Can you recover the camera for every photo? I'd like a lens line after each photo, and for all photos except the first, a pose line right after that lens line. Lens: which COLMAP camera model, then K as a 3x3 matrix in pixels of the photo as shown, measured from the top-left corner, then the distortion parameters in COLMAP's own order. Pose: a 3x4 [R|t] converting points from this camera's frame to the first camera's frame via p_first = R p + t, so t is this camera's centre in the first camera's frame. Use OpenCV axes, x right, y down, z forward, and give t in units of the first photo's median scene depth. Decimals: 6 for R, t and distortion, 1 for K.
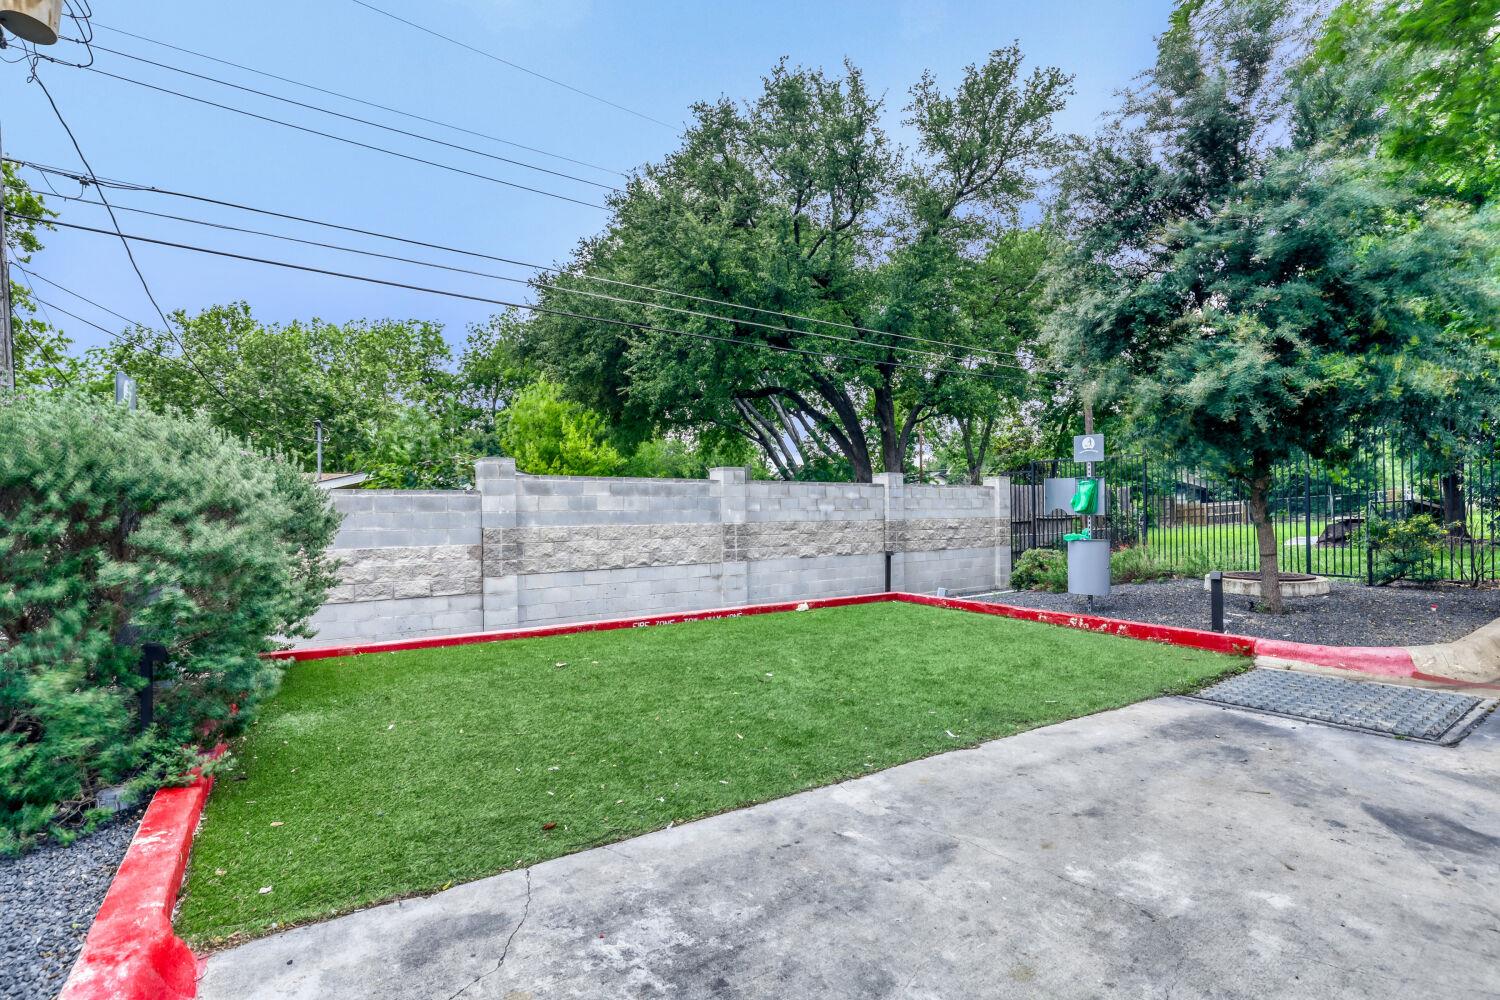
lens RADIAL K [[703.7, 0, 749.2], [0, 703.7, 503.7], [0, 0, 1]] dist [-0.013879, 0.003344]
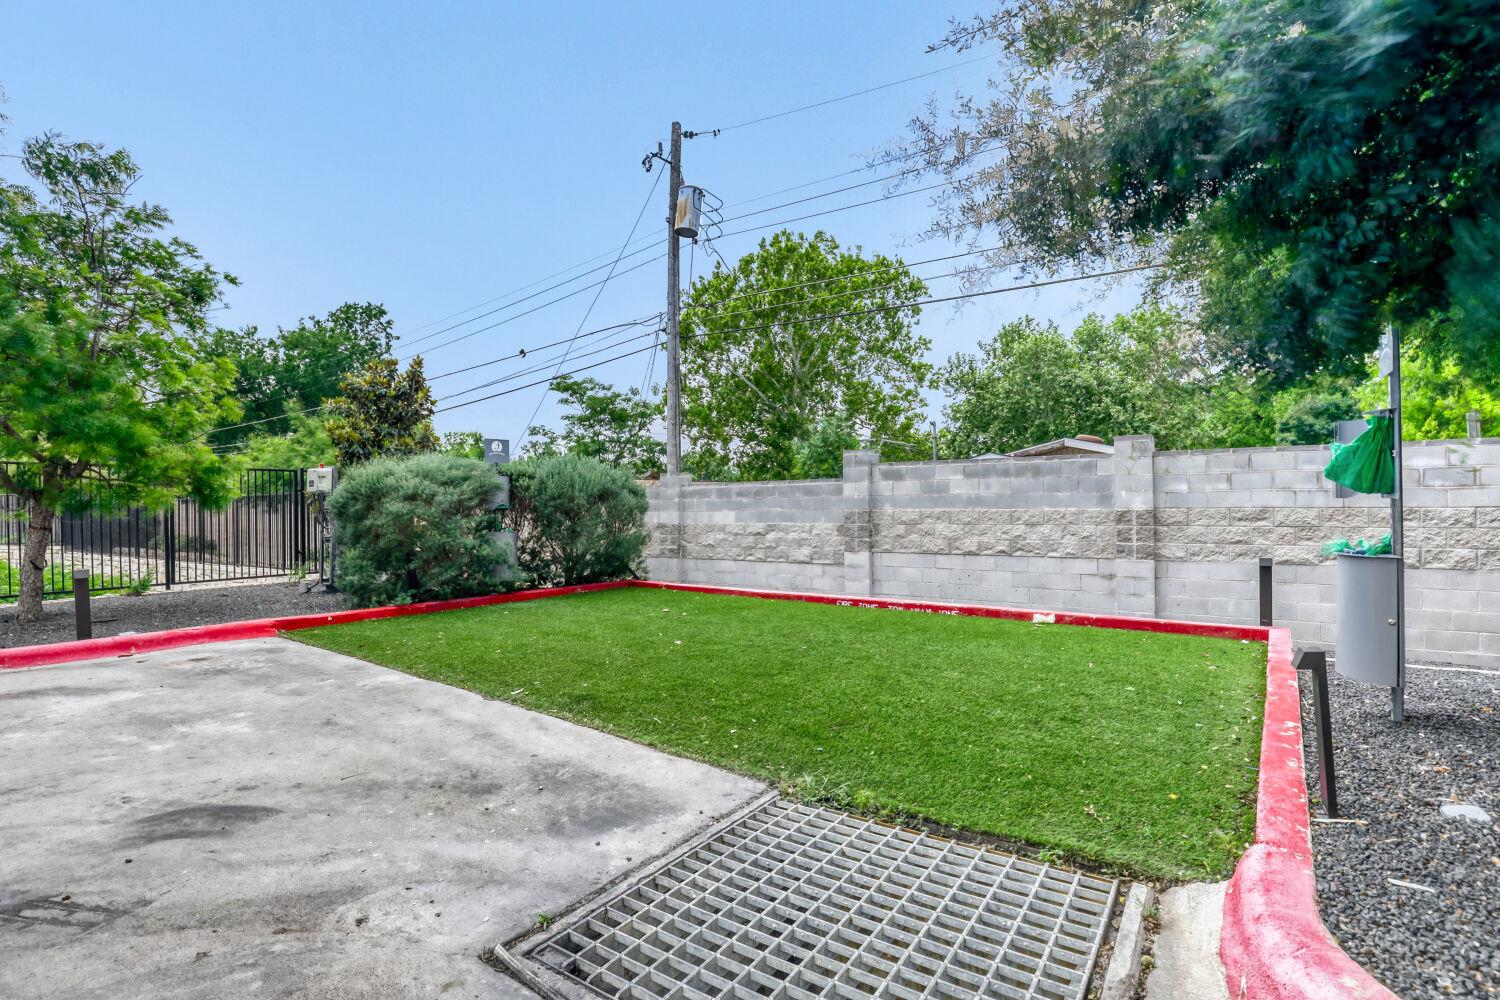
lens RADIAL K [[703.7, 0, 749.1], [0, 703.7, 502.4], [0, 0, 1]] dist [-0.013879, 0.003344]
pose [[0.324996, 0.002633, -0.945712, 0.697978], [0.021564, 0.999716, 0.010194, 0.005536], [0.945470, -0.023706, 0.324847, 0.457779]]
